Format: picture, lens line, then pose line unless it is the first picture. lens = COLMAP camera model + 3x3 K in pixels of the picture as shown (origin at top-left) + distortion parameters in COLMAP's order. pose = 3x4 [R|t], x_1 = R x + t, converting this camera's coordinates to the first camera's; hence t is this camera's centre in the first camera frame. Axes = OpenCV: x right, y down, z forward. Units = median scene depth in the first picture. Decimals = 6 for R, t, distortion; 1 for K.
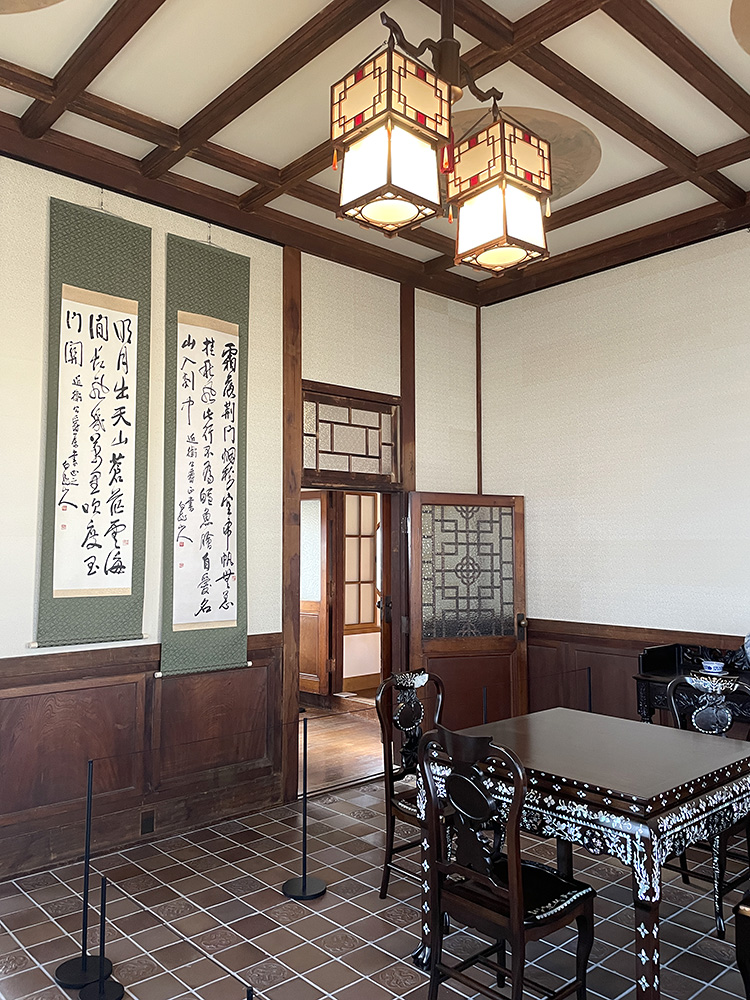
lens RADIAL K [[776.1, 0, 345.4], [0, 776.1, 483.7], [0, 0, 1]] dist [0.079201, -0.102977]
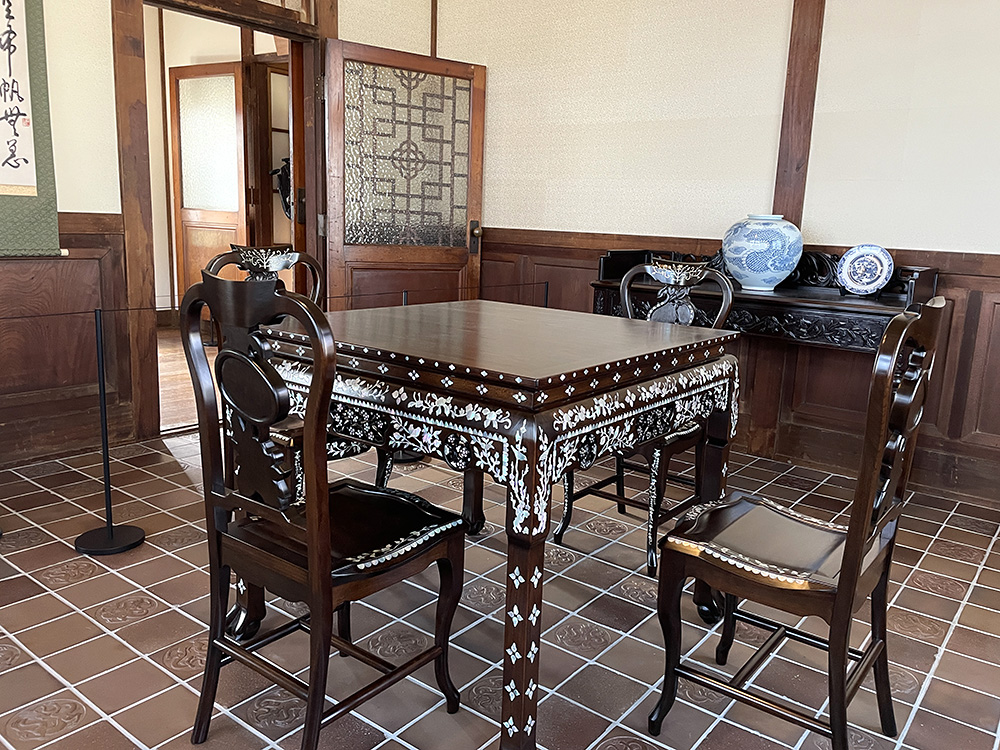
lens RADIAL K [[776.1, 0, 521.2], [0, 776.1, 355.5], [0, 0, 1]] dist [0.079201, -0.102977]
pose [[0.978679, 0.006427, 0.205296, 0.138362], [-0.057530, 0.968080, 0.243950, 0.132297], [-0.197175, -0.250560, 0.947809, 0.246595]]
